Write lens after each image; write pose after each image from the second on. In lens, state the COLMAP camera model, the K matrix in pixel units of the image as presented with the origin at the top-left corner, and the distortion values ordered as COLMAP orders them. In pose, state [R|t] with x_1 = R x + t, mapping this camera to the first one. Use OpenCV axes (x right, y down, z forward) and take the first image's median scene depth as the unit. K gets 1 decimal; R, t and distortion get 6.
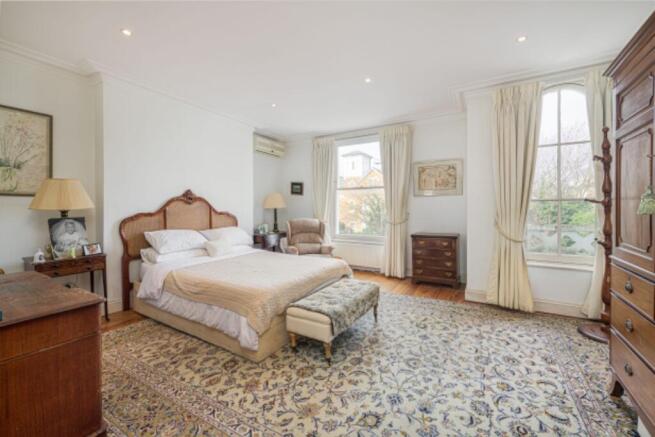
lens RADIAL K [[270.1, 0, 327.5], [0, 270.1, 213.7], [0, 0, 1]] dist [0.003534, 0.000061]
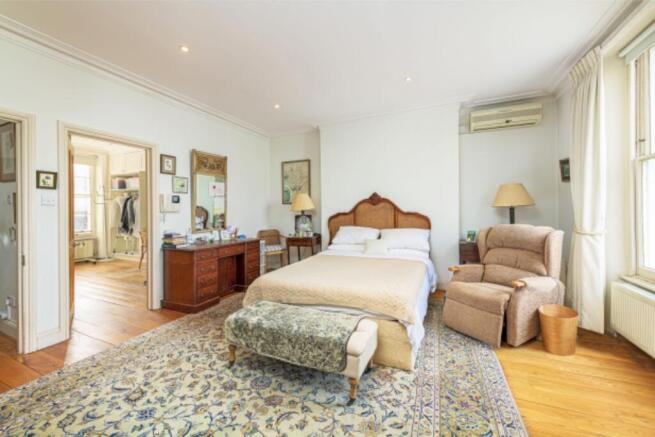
lens RADIAL K [[256.9, 0, 326.1], [0, 256.9, 212.8], [0, 0, 1]] dist [0.004396, -0.000153]
pose [[0.111966, 0.015958, -0.993584, 0.800207], [-0.002935, 0.999872, 0.015728, -0.028557], [0.993708, 0.001155, 0.111999, 1.005571]]
